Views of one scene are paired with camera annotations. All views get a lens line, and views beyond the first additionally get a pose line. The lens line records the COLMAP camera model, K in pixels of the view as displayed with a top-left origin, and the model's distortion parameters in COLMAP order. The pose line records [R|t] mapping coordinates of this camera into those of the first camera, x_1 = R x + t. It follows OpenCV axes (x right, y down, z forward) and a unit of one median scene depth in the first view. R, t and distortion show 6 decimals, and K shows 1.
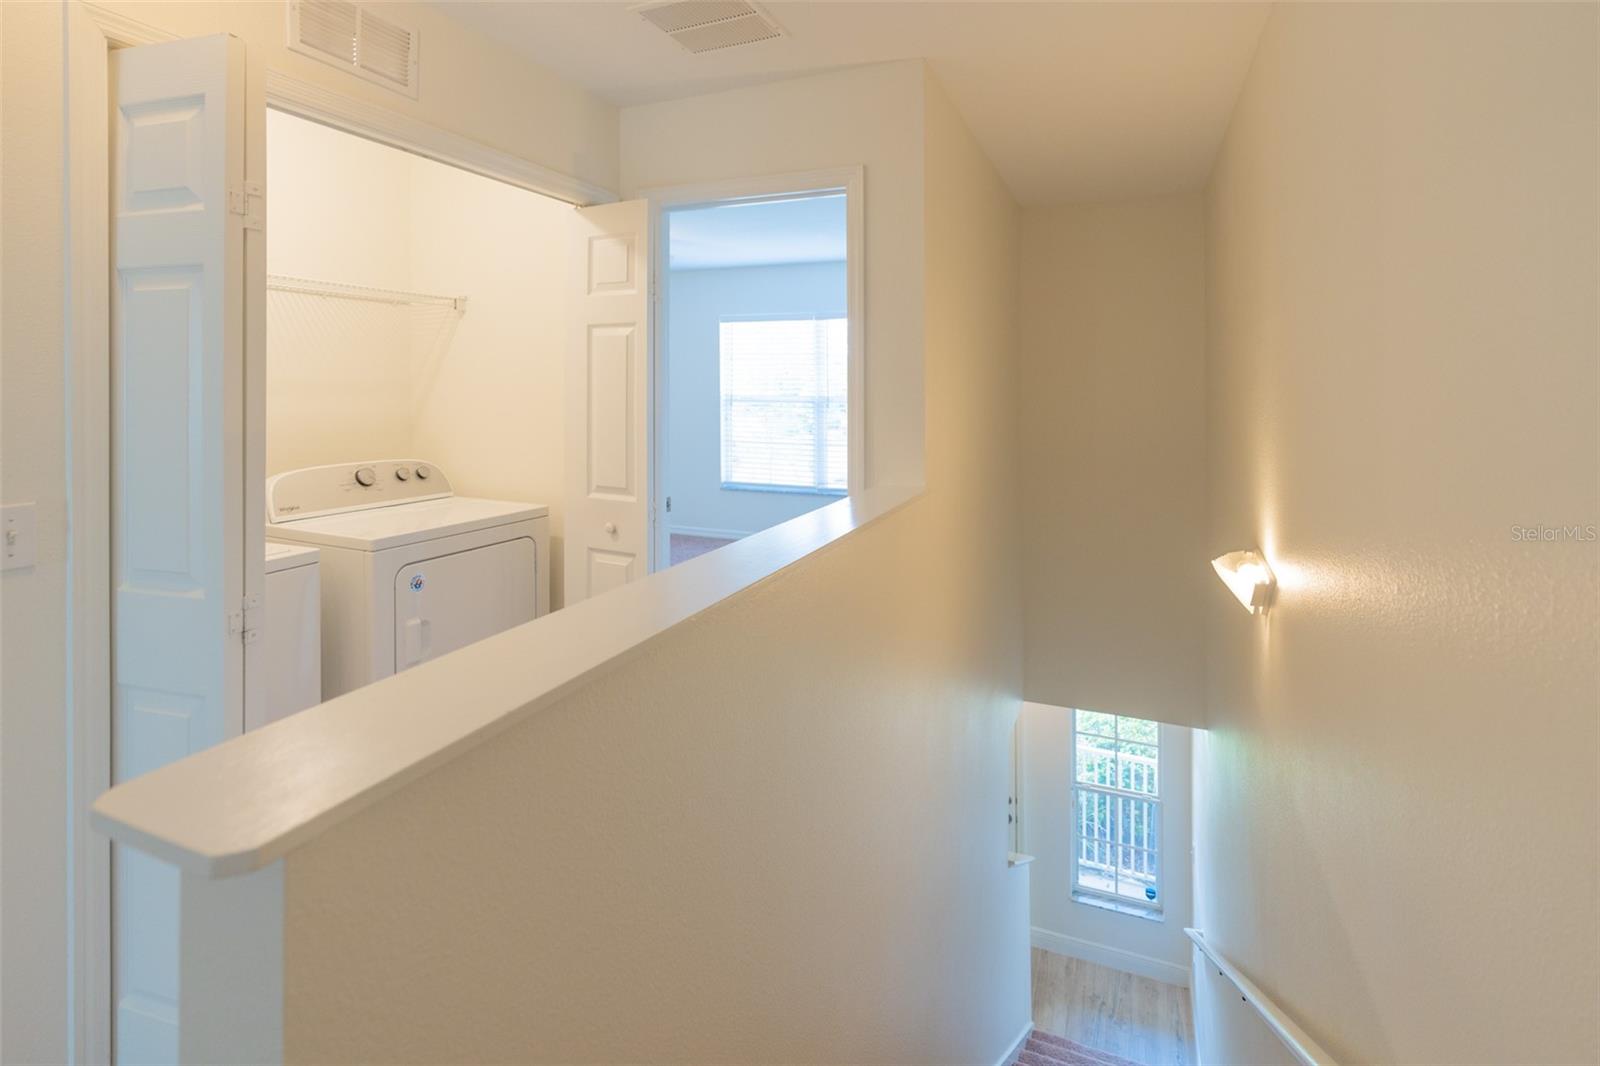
lens RADIAL K [[760.3, 0, 803.3], [0, 760.3, 394.1], [0, 0, 1]] dist [-0.003148, 0.000557]
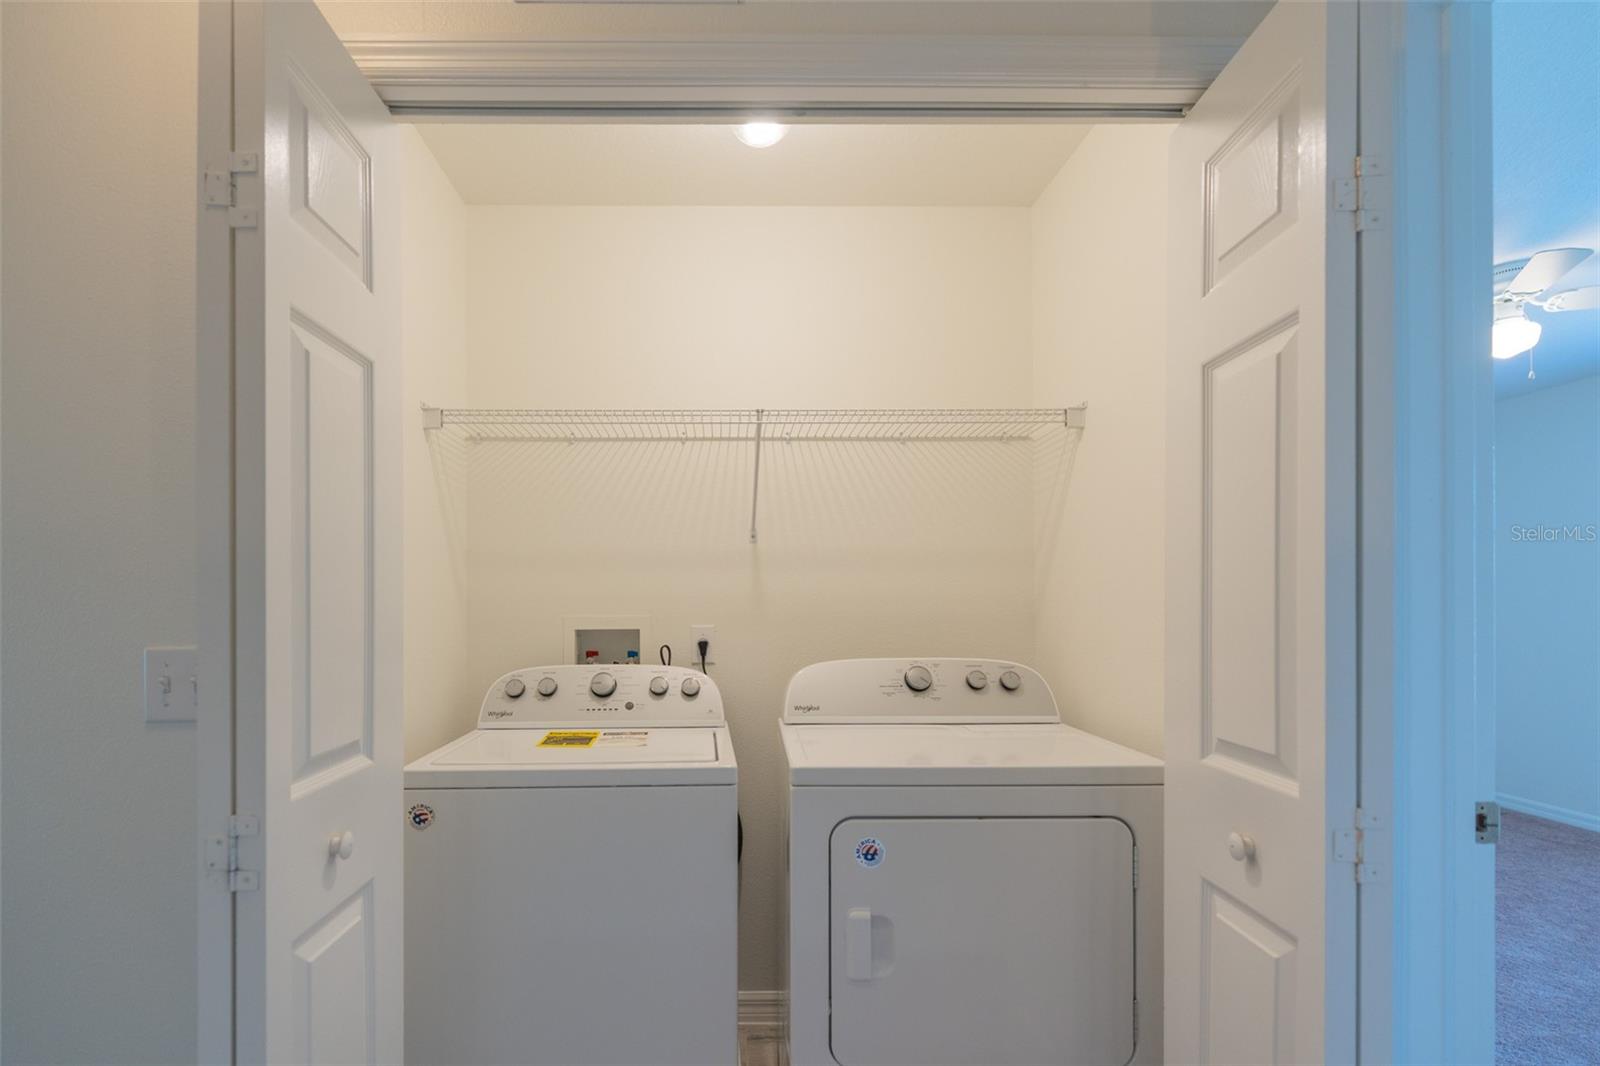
lens RADIAL K [[734.5, 0, 798.0], [0, 734.5, 624.9], [0, 0, 1]] dist [0.002265, 0.000160]
pose [[0.409401, 0.006249, -0.912333, 0.006131], [-0.000837, 0.999979, 0.006473, 0.055315], [0.912354, -0.001886, 0.409398, 0.626636]]
